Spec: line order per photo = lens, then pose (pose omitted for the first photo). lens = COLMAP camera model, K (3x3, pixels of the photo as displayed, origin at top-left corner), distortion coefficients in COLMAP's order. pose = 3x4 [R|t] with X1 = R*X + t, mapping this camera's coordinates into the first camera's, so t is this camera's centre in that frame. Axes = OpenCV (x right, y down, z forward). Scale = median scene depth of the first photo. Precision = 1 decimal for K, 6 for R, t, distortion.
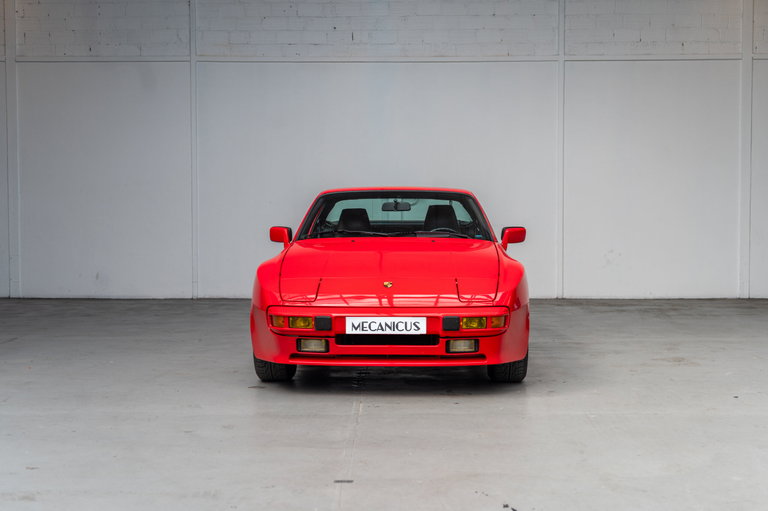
lens RADIAL K [[1107.6, 0, 381.0], [0, 1107.6, 255.0], [0, 0, 1]] dist [0.006925, 0.000000]
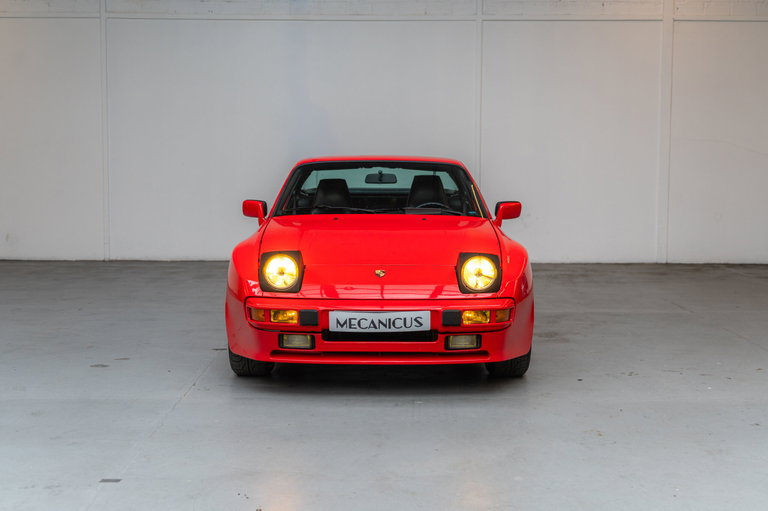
lens RADIAL K [[1107.6, 0, 379.8], [0, 1107.6, 249.3], [0, 0, 1]] dist [0.006925, 0.000000]
pose [[0.999913, 0.005337, 0.012032, 0.063845], [-0.005837, 0.999104, 0.041913, -0.013433], [-0.011797, -0.041980, 0.999049, 0.012777]]
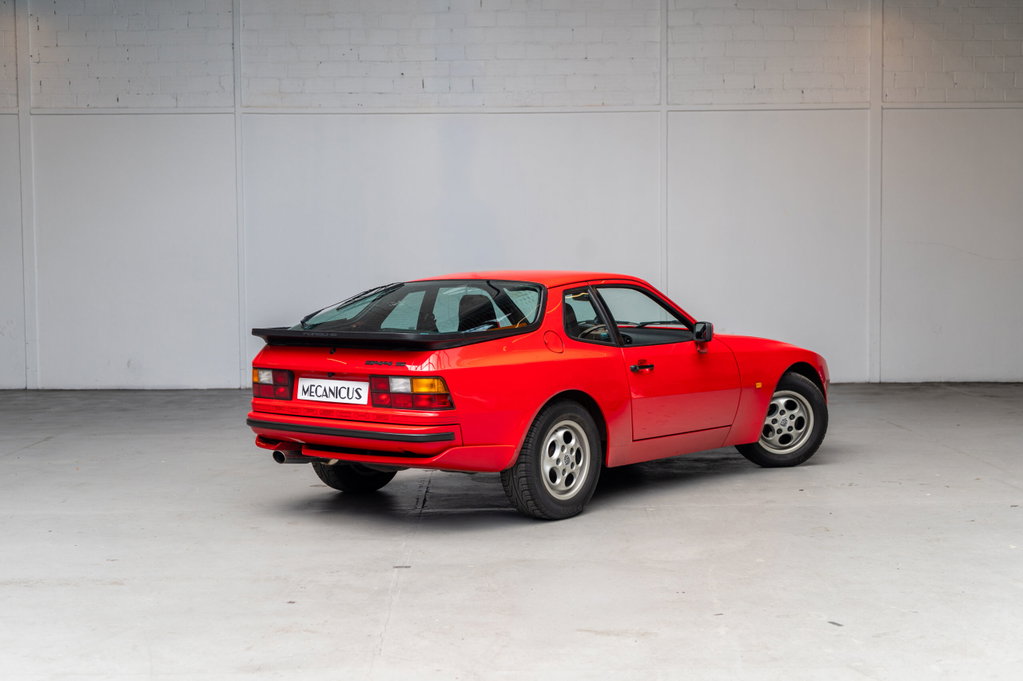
lens RADIAL K [[1475.4, 0, 514.2], [0, 1475.4, 338.6], [0, 0, 1]] dist [0.006925, 0.000000]
pose [[0.999633, -0.008096, 0.025869, 0.014043], [0.007737, 0.999873, 0.013937, -0.013977], [-0.025978, -0.013732, 0.999568, -0.155932]]
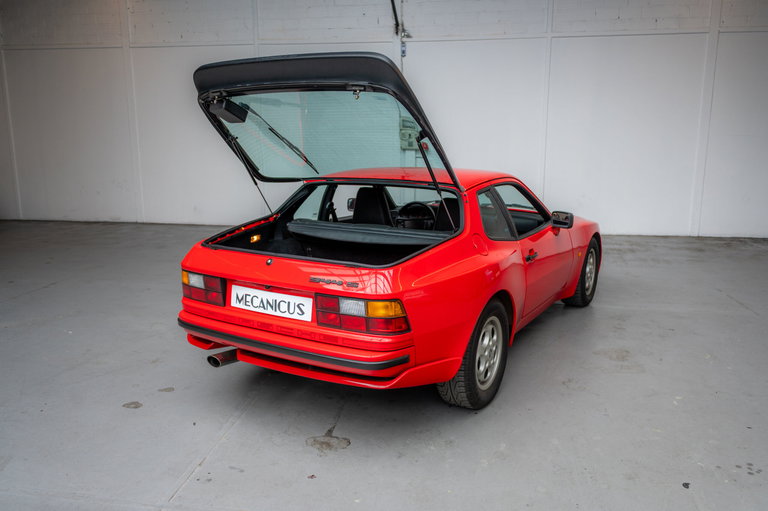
lens RADIAL K [[603.6, 0, 382.5], [0, 603.6, 251.7], [0, 0, 1]] dist [0.014382, -0.016992]
pose [[0.989361, 0.027966, -0.142769, 0.083844], [-0.005967, 0.988325, 0.152242, -0.044041], [0.145359, -0.149770, 0.977977, 0.295230]]
